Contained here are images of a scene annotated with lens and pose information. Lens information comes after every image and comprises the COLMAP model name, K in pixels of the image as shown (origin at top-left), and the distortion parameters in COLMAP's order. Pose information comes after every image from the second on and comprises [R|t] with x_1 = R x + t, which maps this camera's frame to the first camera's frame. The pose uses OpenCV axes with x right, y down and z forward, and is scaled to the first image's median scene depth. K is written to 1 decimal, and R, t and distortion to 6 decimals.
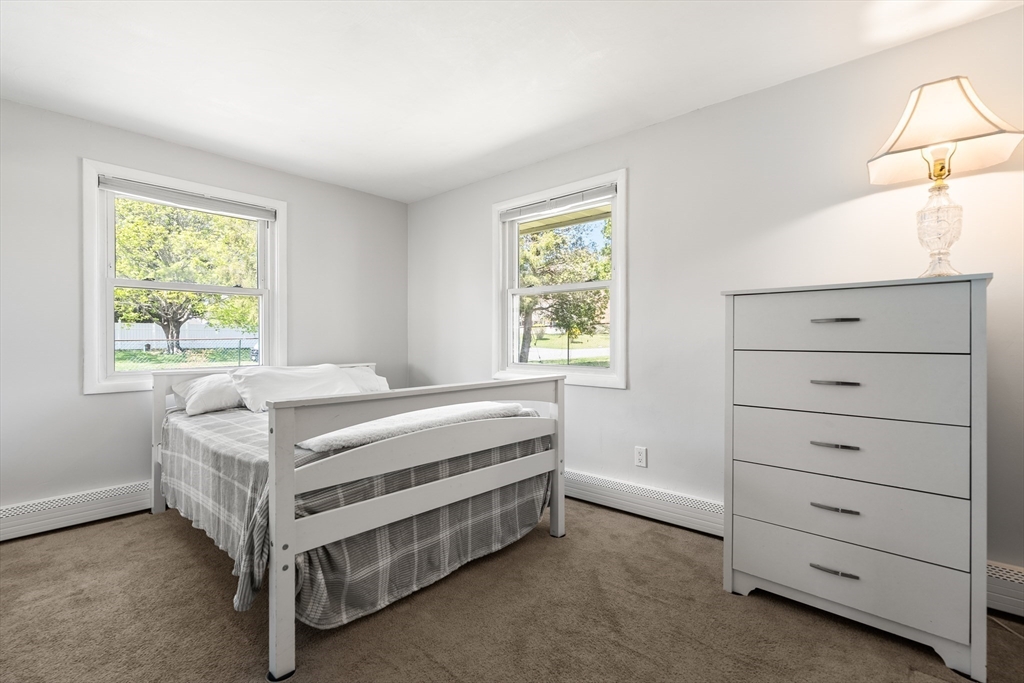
lens RADIAL K [[464.9, 0, 508.1], [0, 464.9, 339.2], [0, 0, 1]] dist [-0.015031, -0.000061]
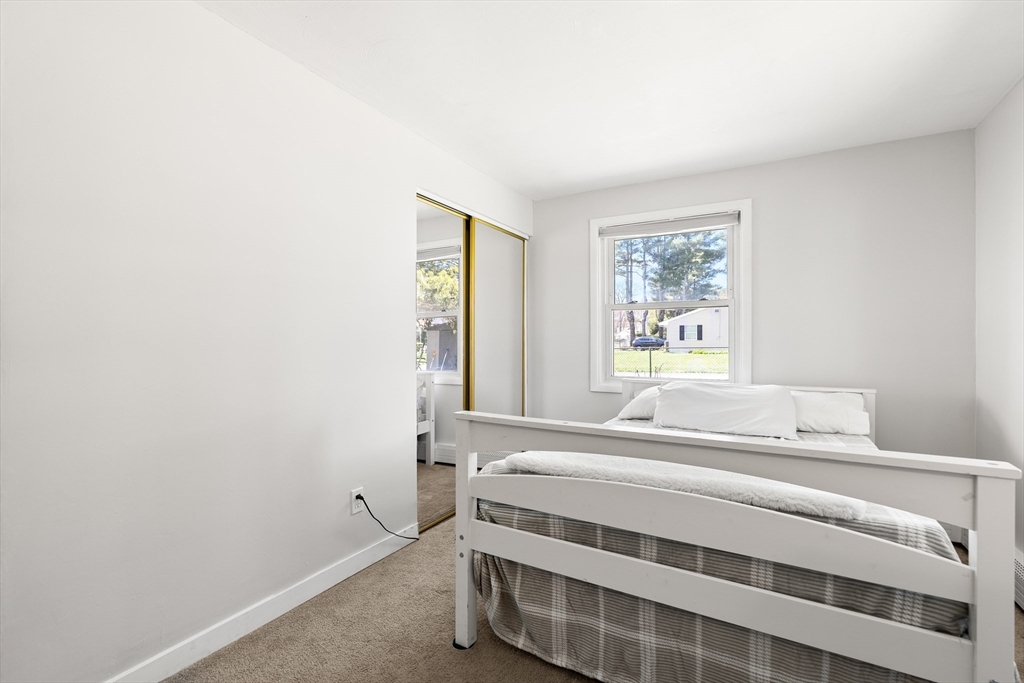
lens RADIAL K [[464.9, 0, 508.1], [0, 464.9, 339.2], [0, 0, 1]] dist [-0.015031, -0.000061]
pose [[0.204155, -0.004708, -0.978927, 0.523962], [-0.000906, 0.999987, -0.004998, -0.038245], [0.978938, 0.001908, 0.204148, 0.650531]]
